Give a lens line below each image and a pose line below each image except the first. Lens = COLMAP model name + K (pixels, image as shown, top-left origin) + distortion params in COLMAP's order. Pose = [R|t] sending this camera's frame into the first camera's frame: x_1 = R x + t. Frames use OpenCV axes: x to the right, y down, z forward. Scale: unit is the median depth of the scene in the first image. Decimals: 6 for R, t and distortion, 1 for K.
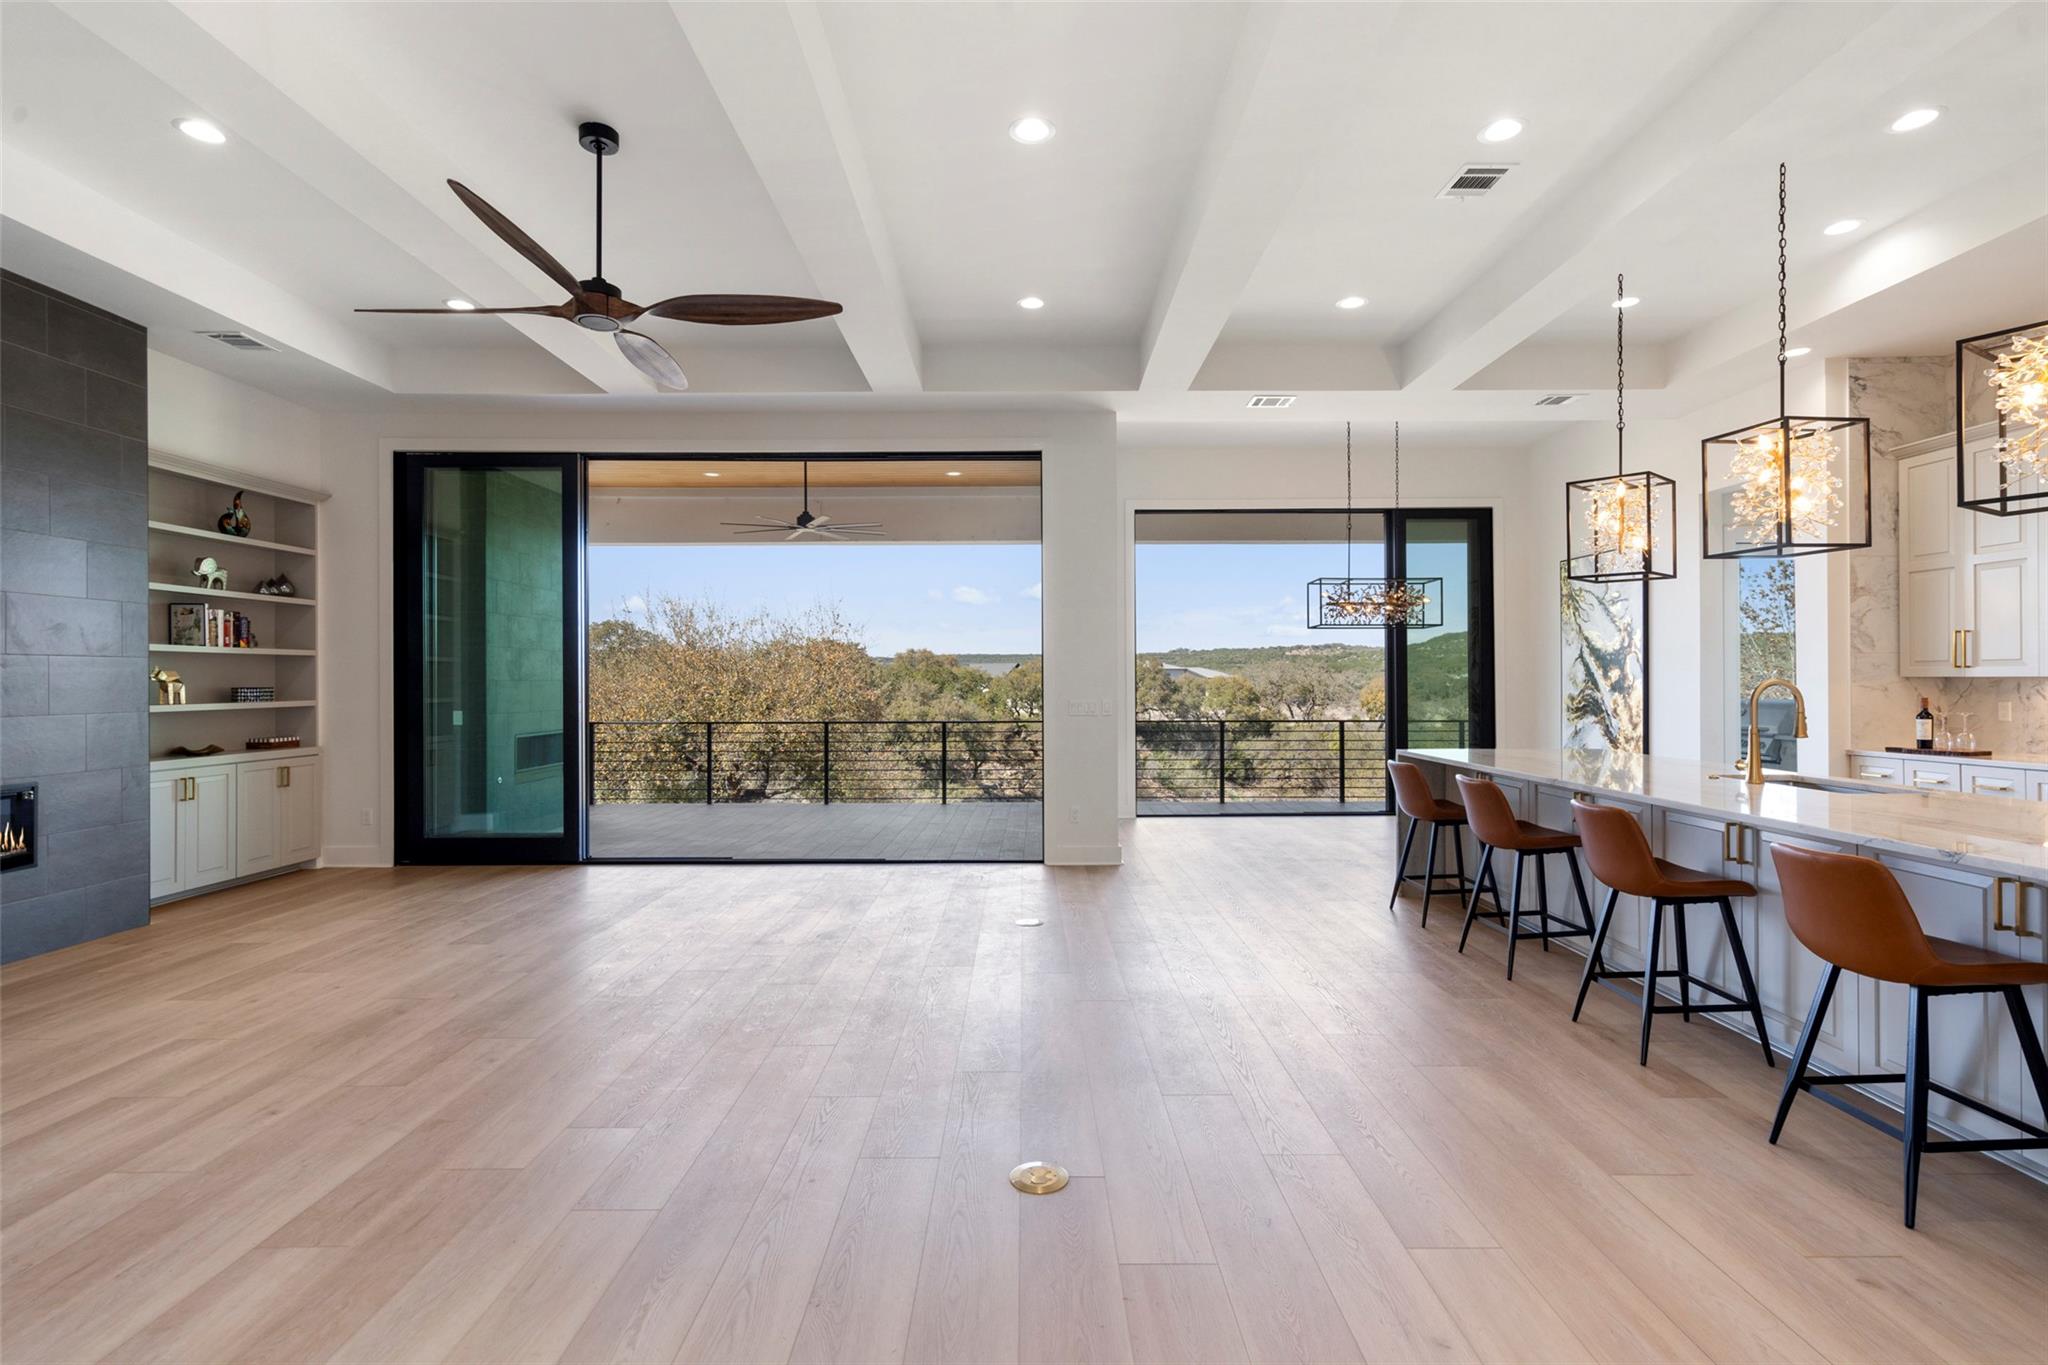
lens RADIAL K [[958.7, 0, 1031.1], [0, 958.7, 679.2], [0, 0, 1]] dist [0.001097, 0.000016]
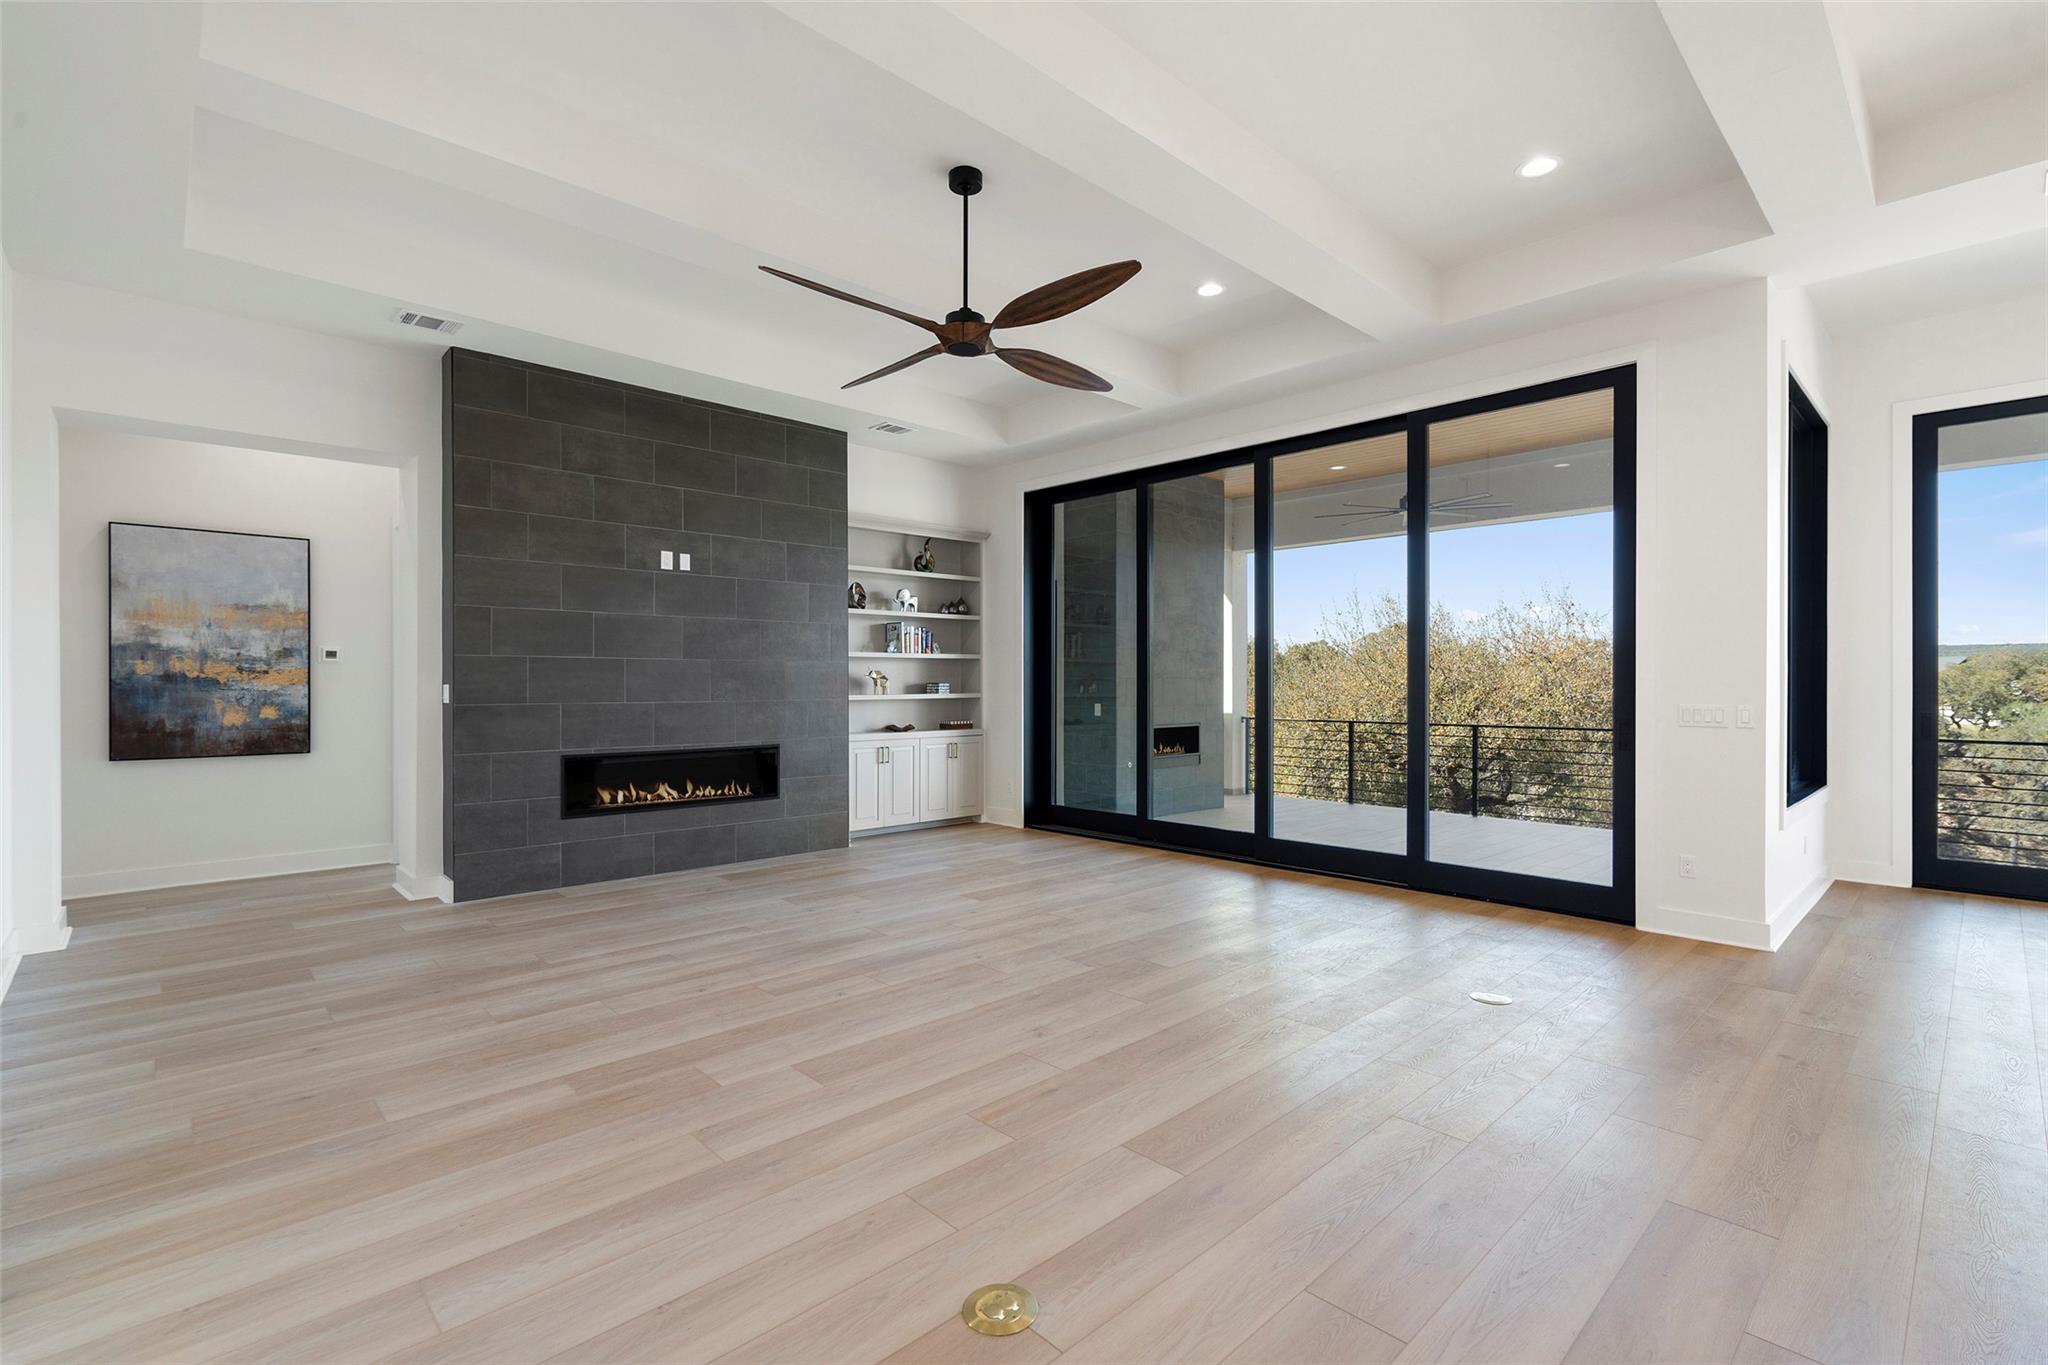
lens RADIAL K [[927.3, 0, 1024.0], [0, 927.3, 682.5], [0, 0, 1]] dist [-0.000521, 0.000253]
pose [[0.684705, 0.003371, -0.728812, 0.237419], [-0.000137, 0.999990, 0.004496, 0.002408], [0.728820, -0.002978, 0.684699, 0.206851]]
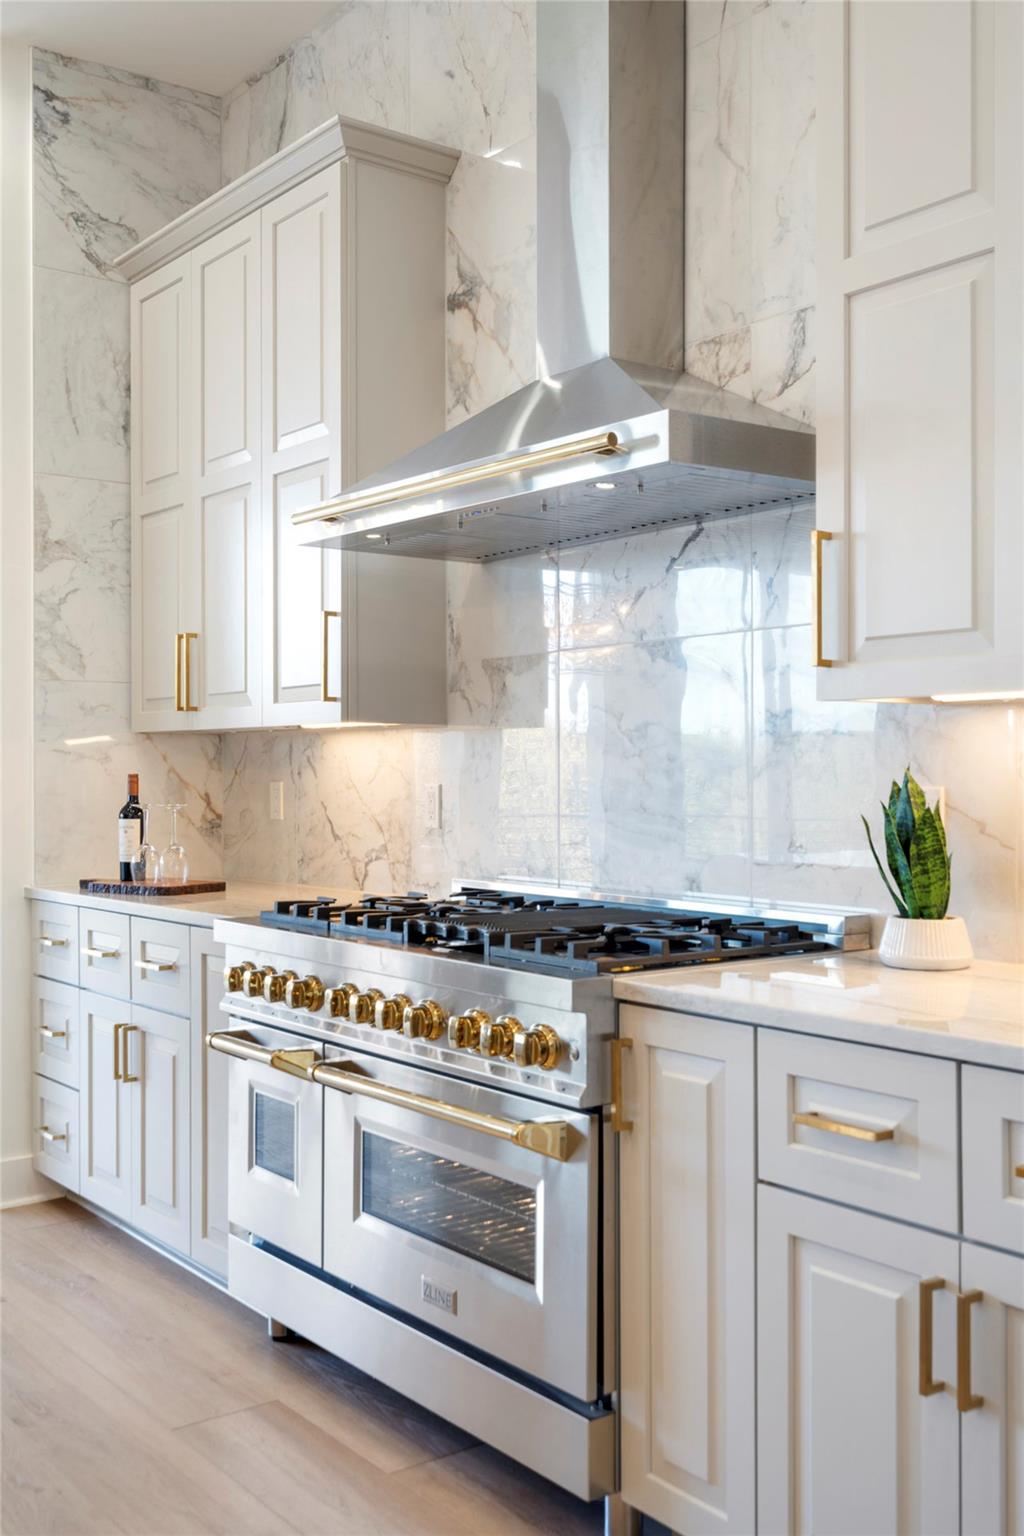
lens RADIAL K [[1533.6, 0, 512.0], [0, 1533.6, 768.0], [0, 0, 1]] dist [0.002258, 0.003817]
pose [[0.794366, -0.000683, 0.607440, 0.568787], [-0.000044, 0.999999, 0.001181, 0.014081], [-0.607440, -0.000965, 0.794365, 0.259613]]
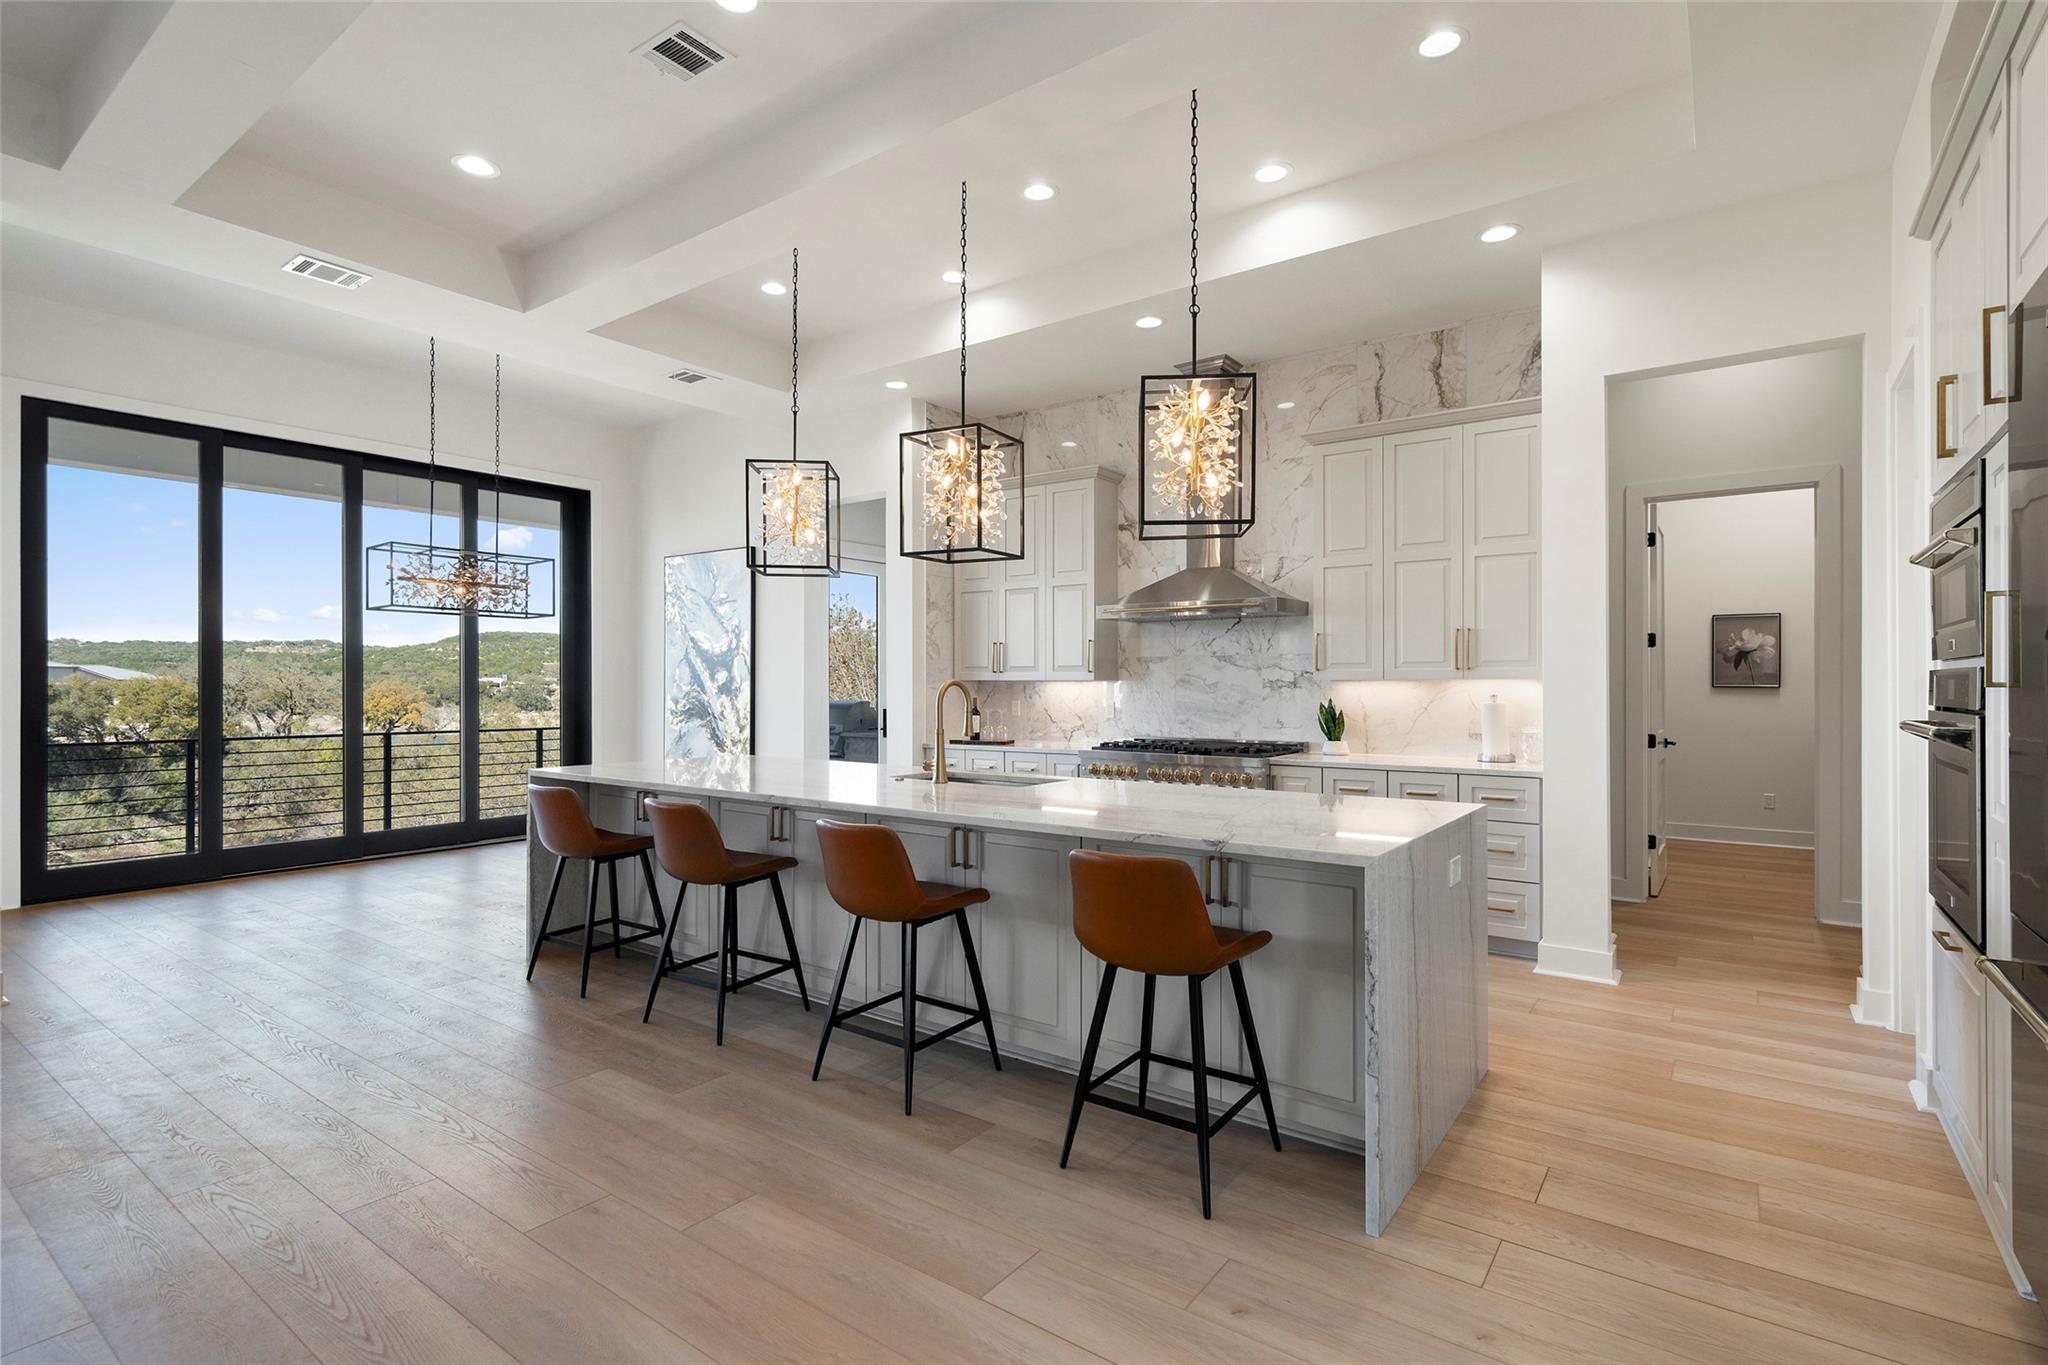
lens RADIAL K [[974.3, 0, 1024.6], [0, 974.3, 681.0], [0, 0, 1]] dist [-0.001362, 0.000971]
pose [[0.595625, 0.006356, 0.803238, -0.011115], [-0.004460, 0.999979, -0.004606, 0.003699], [-0.803250, -0.000839, 0.595641, 0.205084]]
